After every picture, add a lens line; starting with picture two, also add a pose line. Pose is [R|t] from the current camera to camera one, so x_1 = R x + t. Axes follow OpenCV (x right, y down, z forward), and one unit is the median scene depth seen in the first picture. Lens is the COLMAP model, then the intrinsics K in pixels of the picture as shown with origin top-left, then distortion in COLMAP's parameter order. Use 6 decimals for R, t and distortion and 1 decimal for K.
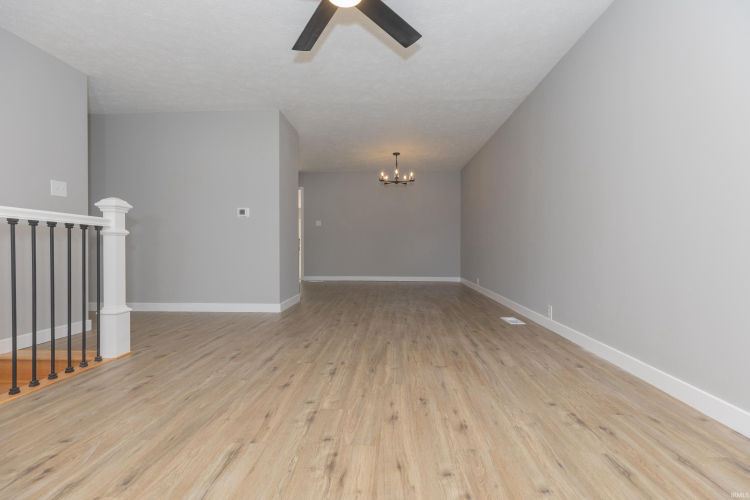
lens RADIAL K [[336.0, 0, 376.2], [0, 336.0, 248.0], [0, 0, 1]] dist [0.004469, 0.000390]
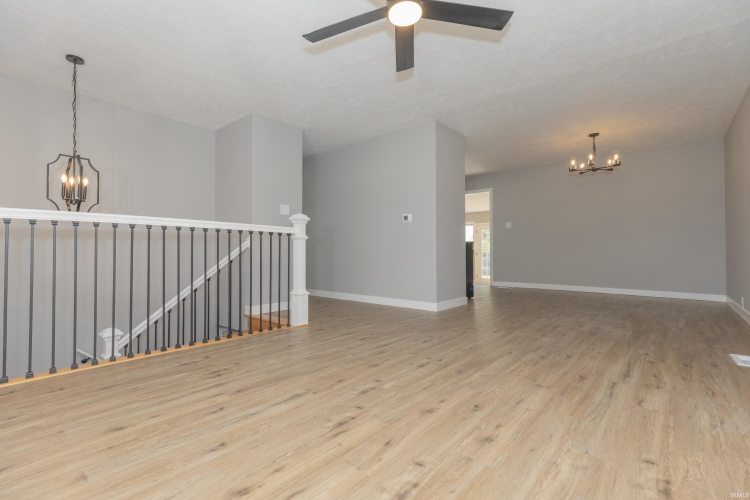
lens RADIAL K [[345.3, 0, 371.4], [0, 345.3, 248.5], [0, 0, 1]] dist [0.003068, 0.000248]
pose [[0.789970, -0.005043, -0.613124, 0.405614], [-0.004062, 0.999901, -0.013458, 0.019863], [0.613132, 0.013122, 0.789872, 0.043602]]
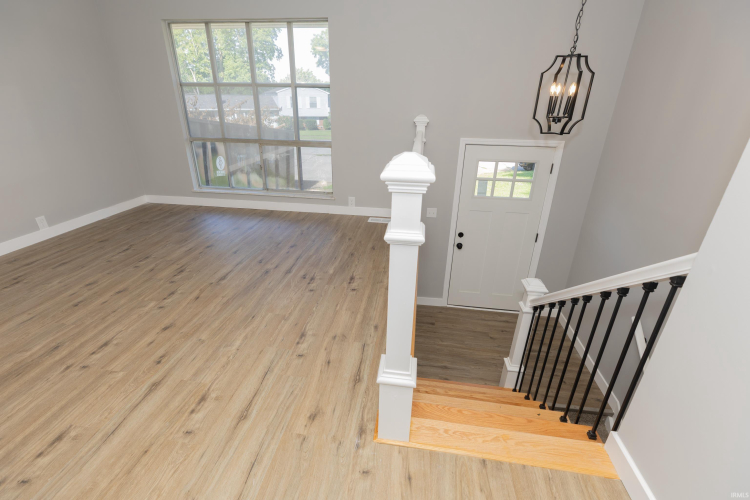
lens RADIAL K [[345.3, 0, 371.4], [0, 345.3, 248.5], [0, 0, 1]] dist [0.003068, 0.000248]
pose [[-0.995353, -0.049285, 0.082728, -0.887266], [-0.011791, 0.915013, 0.403251, -0.240628], [-0.095571, 0.400401, -0.911342, 1.643290]]
